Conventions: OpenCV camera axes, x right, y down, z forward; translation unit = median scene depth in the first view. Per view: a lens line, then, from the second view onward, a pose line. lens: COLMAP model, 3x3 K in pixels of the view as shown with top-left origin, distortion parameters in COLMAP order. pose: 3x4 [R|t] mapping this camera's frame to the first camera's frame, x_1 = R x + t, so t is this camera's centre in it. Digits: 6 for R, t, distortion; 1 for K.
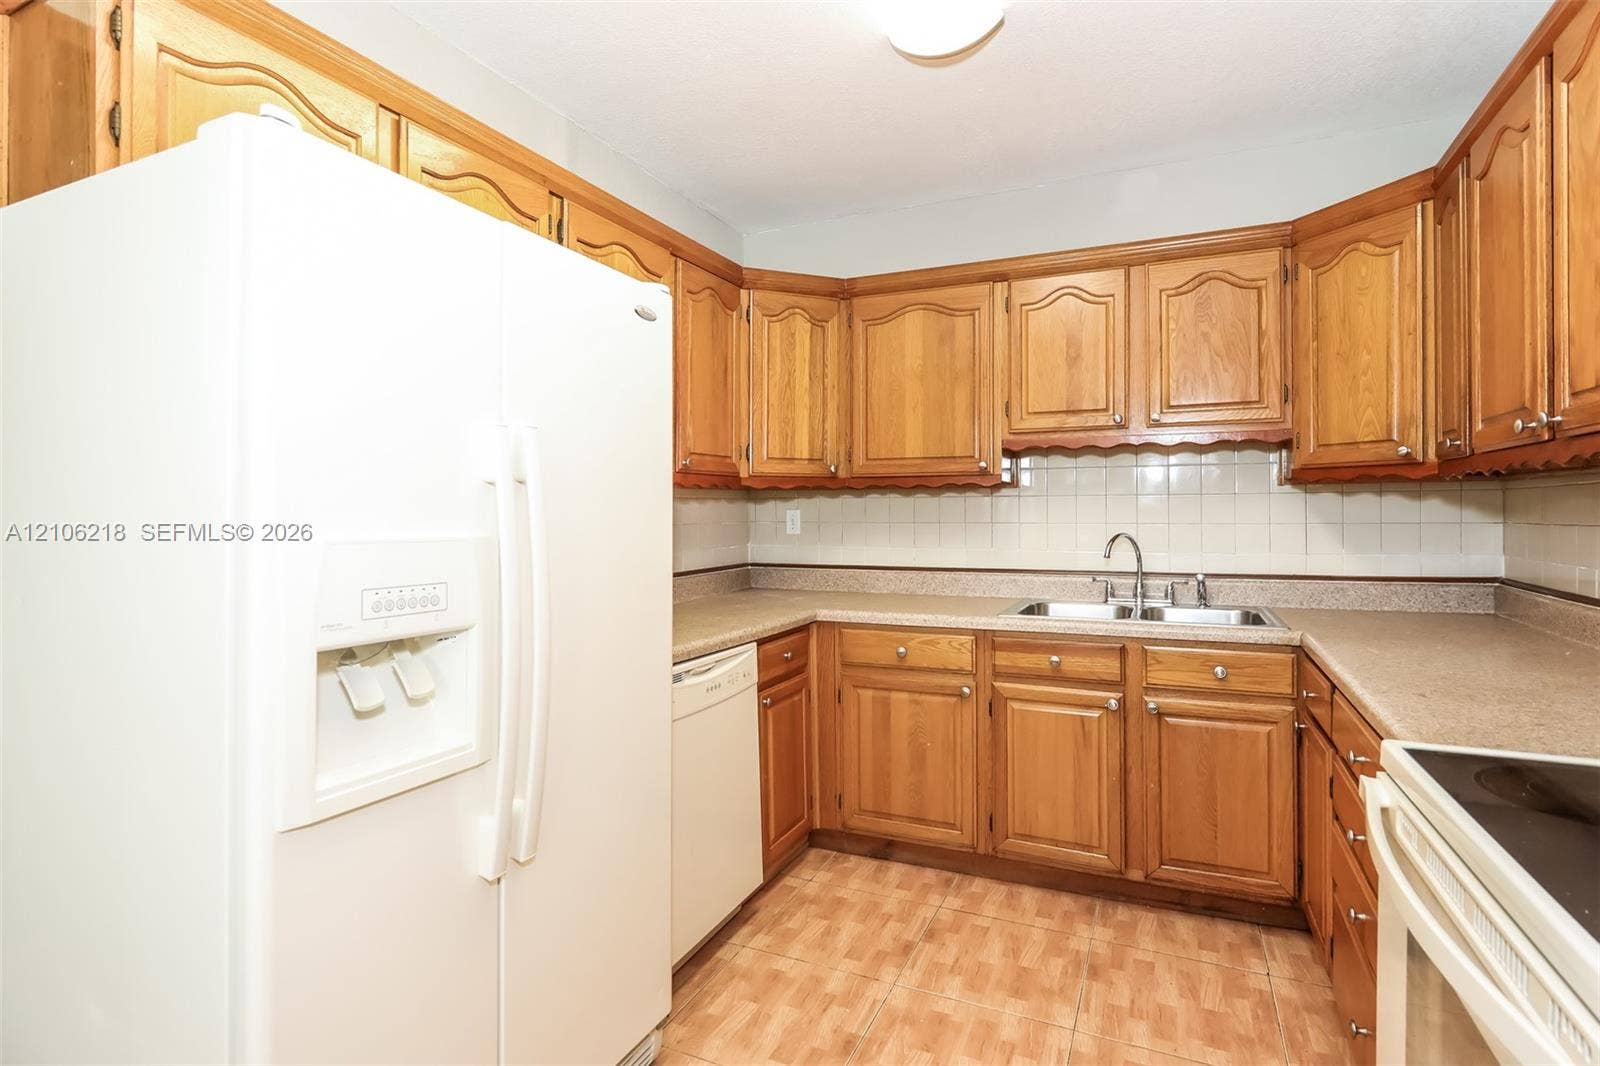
lens RADIAL K [[783.7, 0, 805.6], [0, 783.7, 517.4], [0, 0, 1]] dist [0.001284, 0.001673]
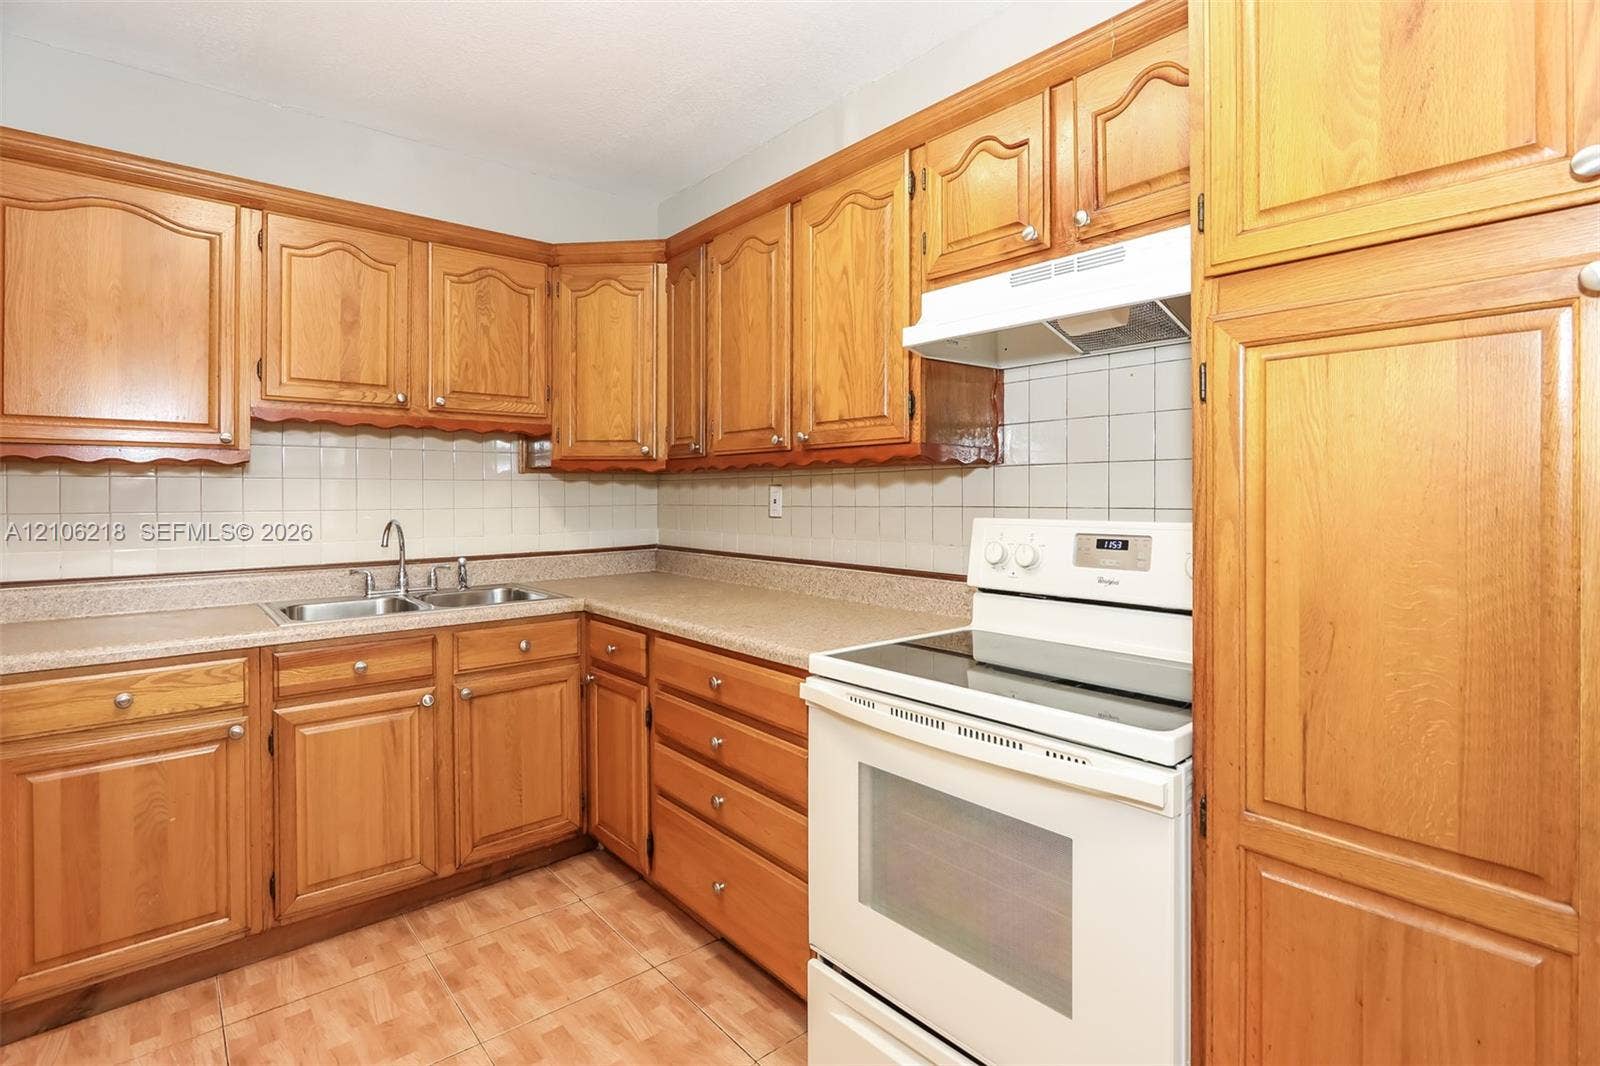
lens RADIAL K [[783.7, 0, 792.6], [0, 783.7, 498.1], [0, 0, 1]] dist [0.001284, 0.001673]
pose [[0.445738, -0.002772, 0.895159, -0.249656], [0.007685, 0.999970, -0.000730, -0.001672], [-0.895131, 0.007205, 0.445746, 0.173610]]
